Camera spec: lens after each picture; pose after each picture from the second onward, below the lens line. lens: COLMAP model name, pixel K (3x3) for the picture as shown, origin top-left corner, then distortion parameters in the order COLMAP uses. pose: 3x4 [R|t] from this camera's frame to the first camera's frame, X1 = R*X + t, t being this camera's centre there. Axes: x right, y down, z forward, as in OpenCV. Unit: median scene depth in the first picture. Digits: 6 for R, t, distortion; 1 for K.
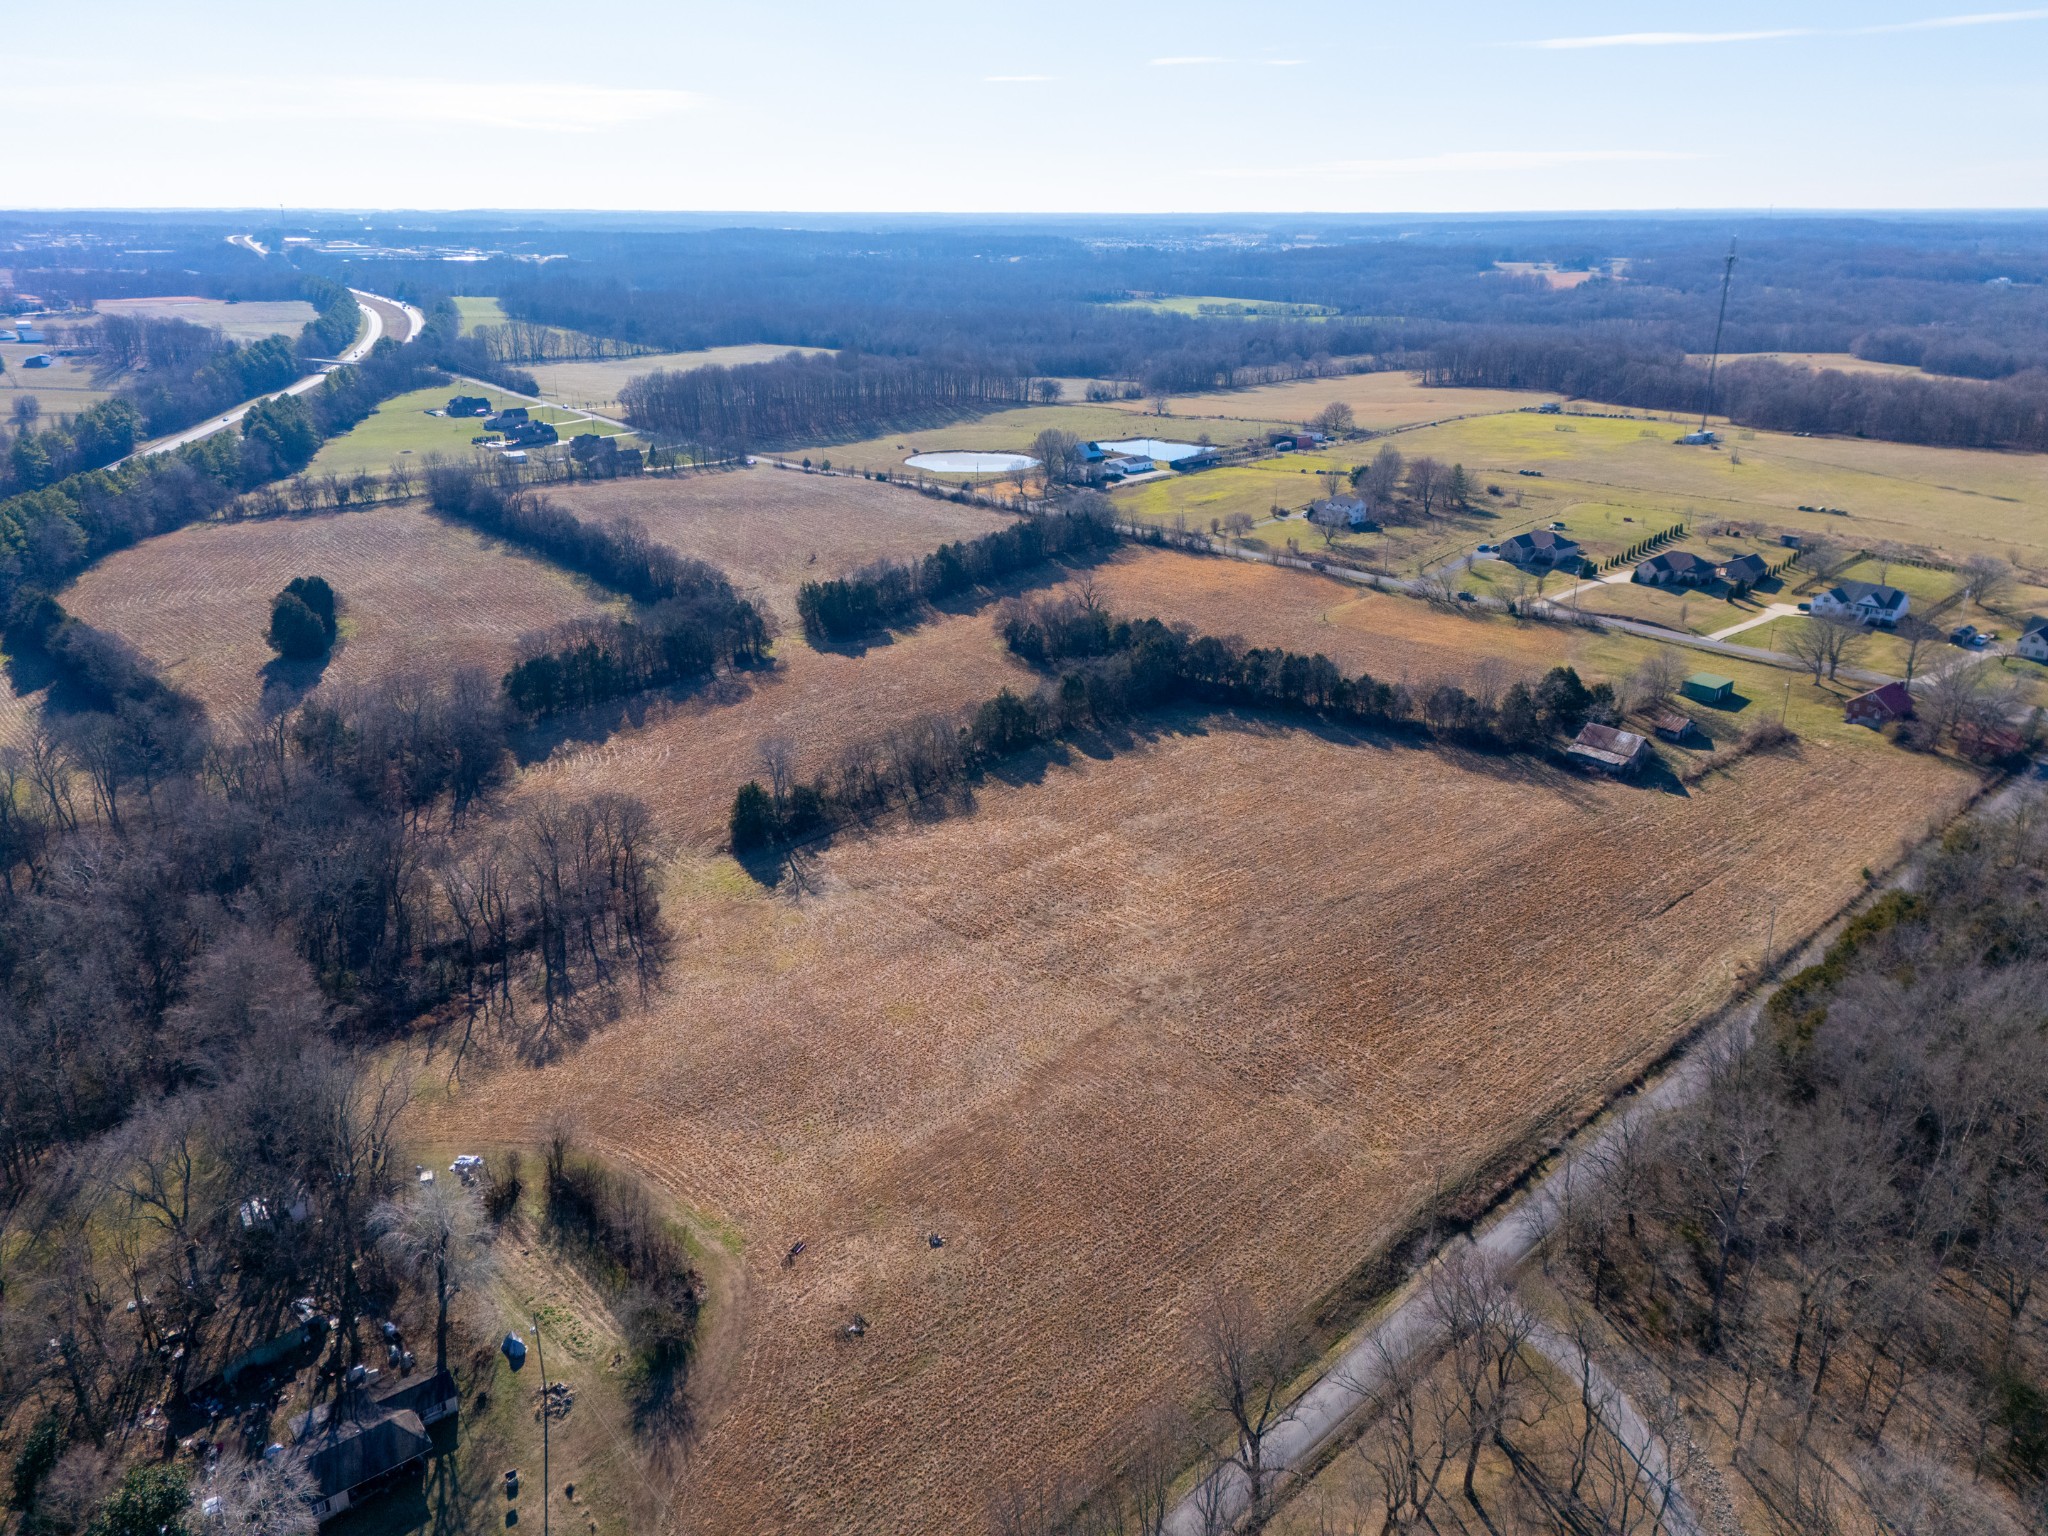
lens RADIAL K [[1495.9, 0, 1020.9], [0, 1495.9, 762.6], [0, 0, 1]] dist [0.081757, -0.077709]
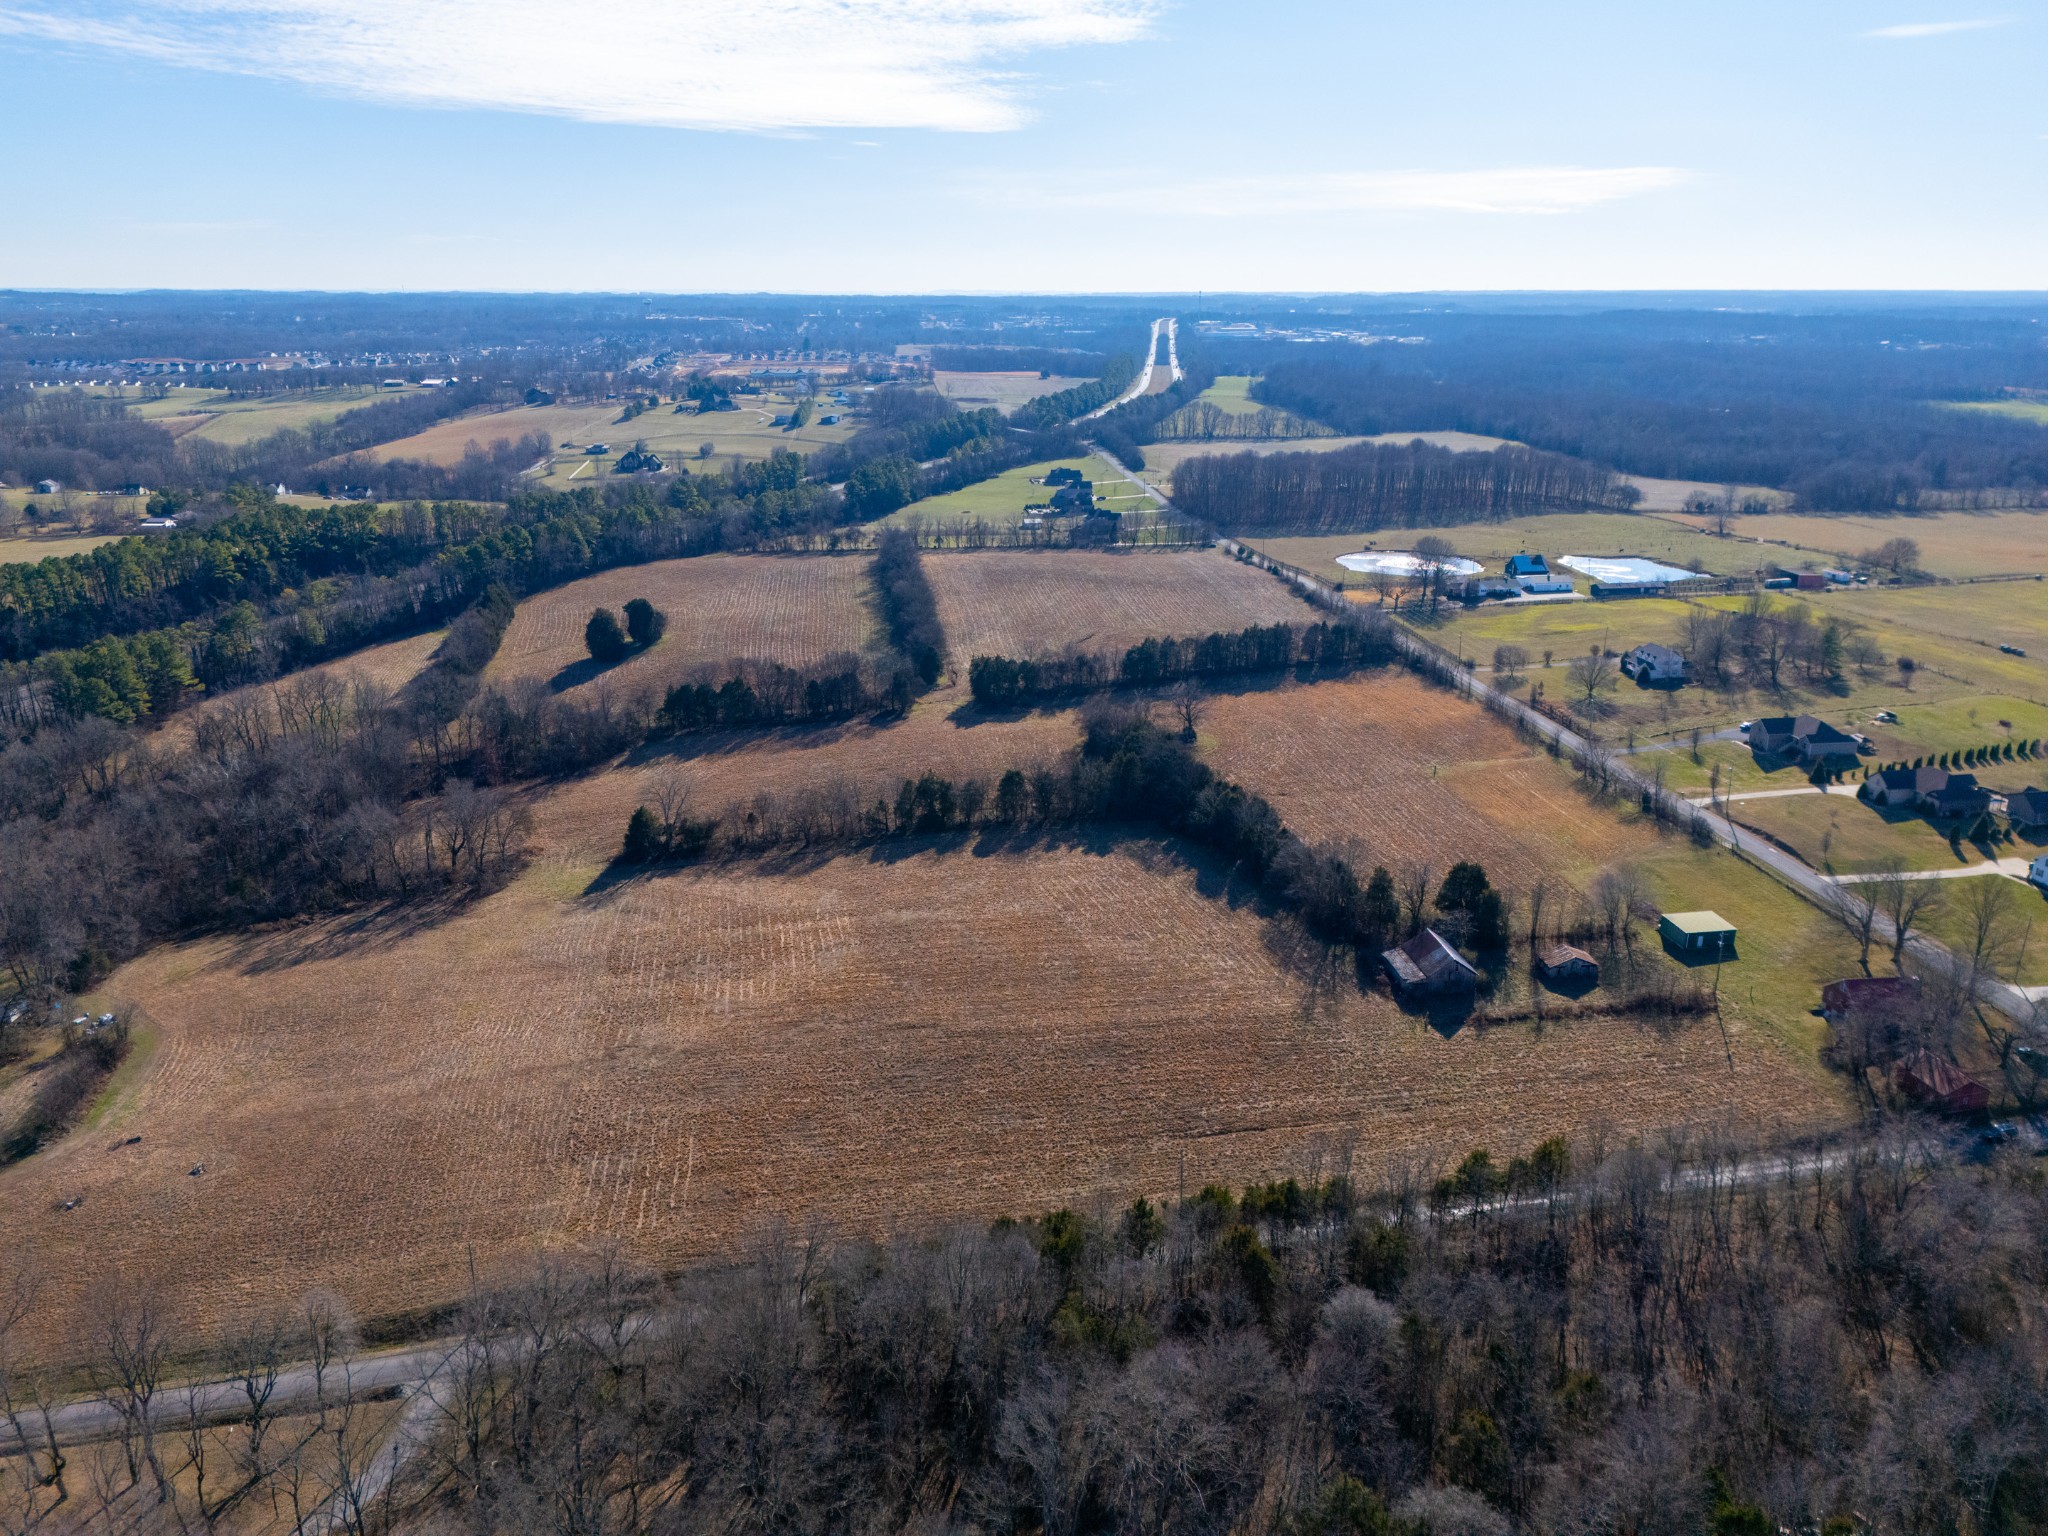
lens RADIAL K [[1495.9, 0, 1018.2], [0, 1495.9, 746.0], [0, 0, 1]] dist [0.081757, -0.077709]
pose [[0.830446, 0.163637, -0.532525, 0.347694], [-0.194286, 0.980944, -0.001551, -0.045464], [0.522123, 0.104750, 0.846413, 0.087427]]
